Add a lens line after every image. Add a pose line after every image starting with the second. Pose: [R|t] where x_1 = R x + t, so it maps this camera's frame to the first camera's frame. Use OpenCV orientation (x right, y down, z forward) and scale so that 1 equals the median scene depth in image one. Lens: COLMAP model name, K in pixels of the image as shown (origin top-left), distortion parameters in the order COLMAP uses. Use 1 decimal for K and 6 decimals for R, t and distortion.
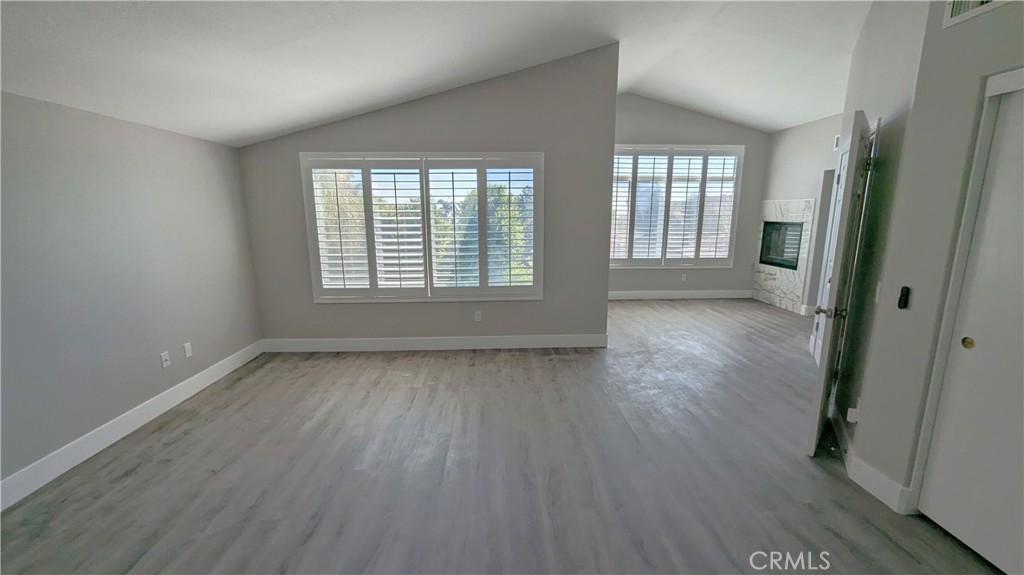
lens RADIAL K [[424.2, 0, 516.4], [0, 424.2, 294.5], [0, 0, 1]] dist [-0.001679, -0.000342]
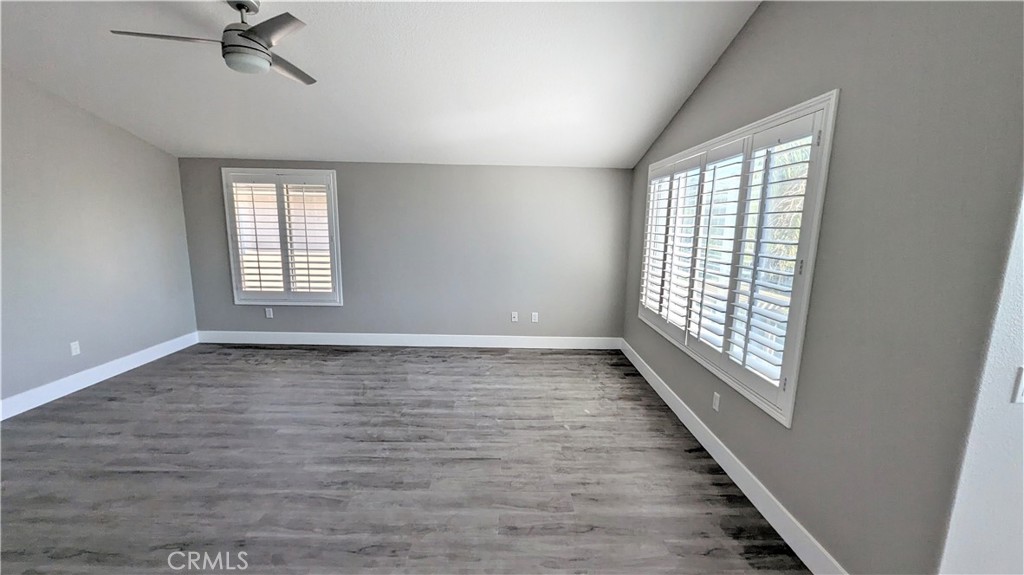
lens RADIAL K [[421.9, 0, 513.7], [0, 421.9, 297.8], [0, 0, 1]] dist [0.001089, -0.000032]
pose [[-0.033060, 0.180553, -0.983009, 0.502345], [-0.212764, 0.959731, 0.183433, -0.144880], [0.976544, 0.215214, 0.006686, 0.714058]]
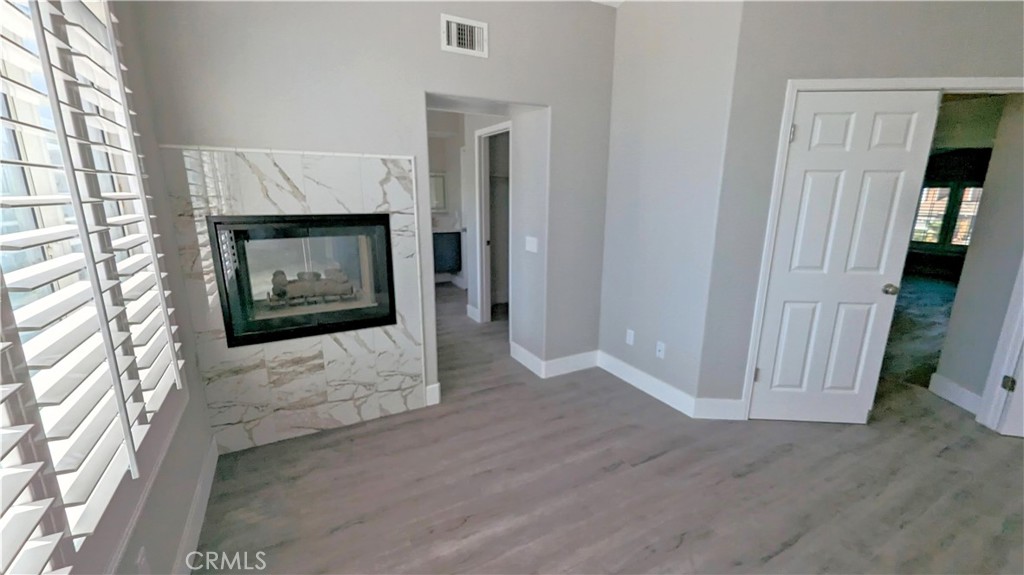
lens RADIAL K [[421.9, 0, 513.7], [0, 421.9, 297.8], [0, 0, 1]] dist [0.001089, -0.000032]
pose [[-0.434980, -0.217484, 0.873781, 0.341224], [0.166517, 0.934227, 0.315423, -0.282764], [-0.884909, 0.282702, -0.370156, 1.494112]]
